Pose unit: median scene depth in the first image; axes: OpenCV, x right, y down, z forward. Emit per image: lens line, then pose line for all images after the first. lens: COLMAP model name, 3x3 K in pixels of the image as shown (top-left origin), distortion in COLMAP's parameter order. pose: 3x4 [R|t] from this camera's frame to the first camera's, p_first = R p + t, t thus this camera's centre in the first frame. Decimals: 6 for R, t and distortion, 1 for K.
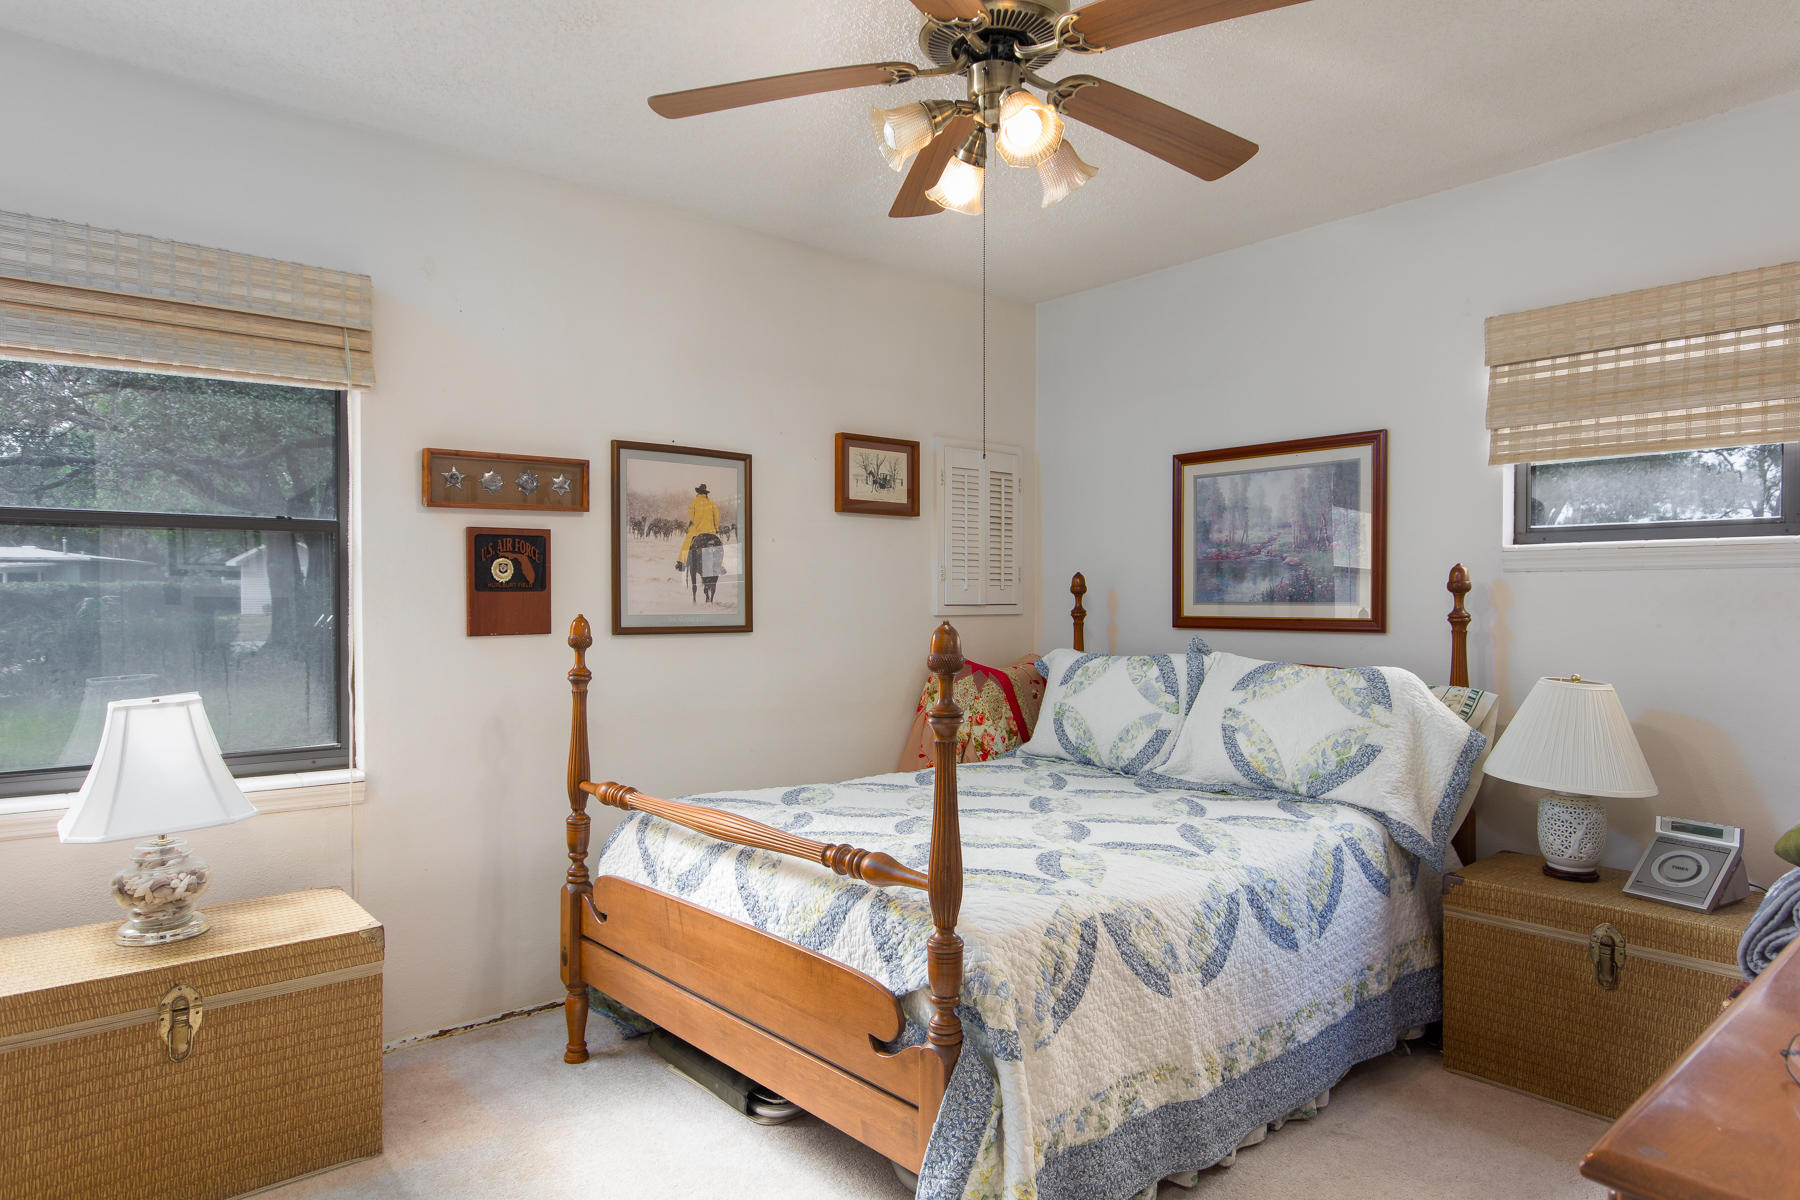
lens RADIAL K [[1069.1, 0, 907.0], [0, 1069.1, 605.5], [0, 0, 1]] dist [-0.000610, 0.000970]
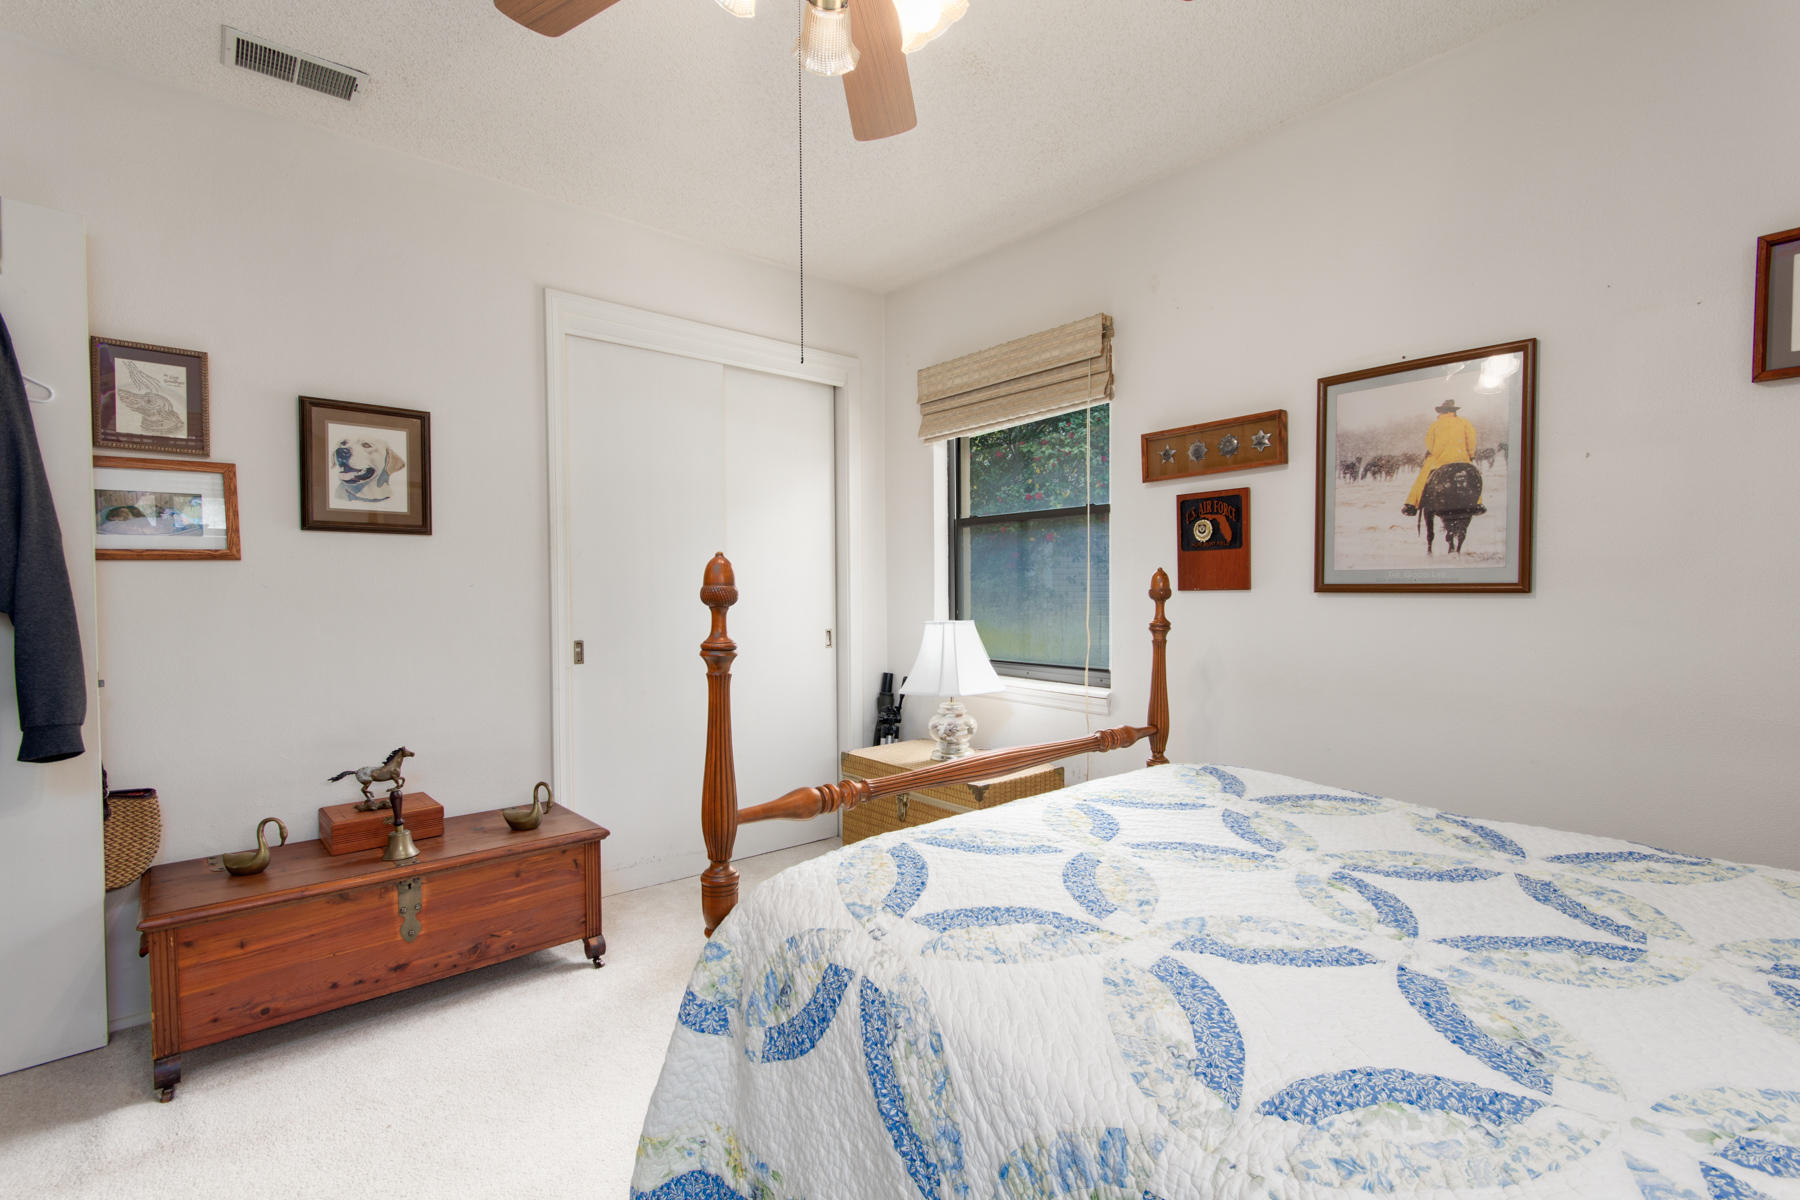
lens RADIAL K [[841.4, 0, 900.0], [0, 841.4, 600.0], [0, 0, 1]] dist [0.002410, 0.000333]
pose [[-0.017373, 0.011537, -0.999783, 0.463185], [-0.002966, 0.999928, 0.011590, 0.027194], [0.999845, 0.003167, -0.017337, 0.669332]]
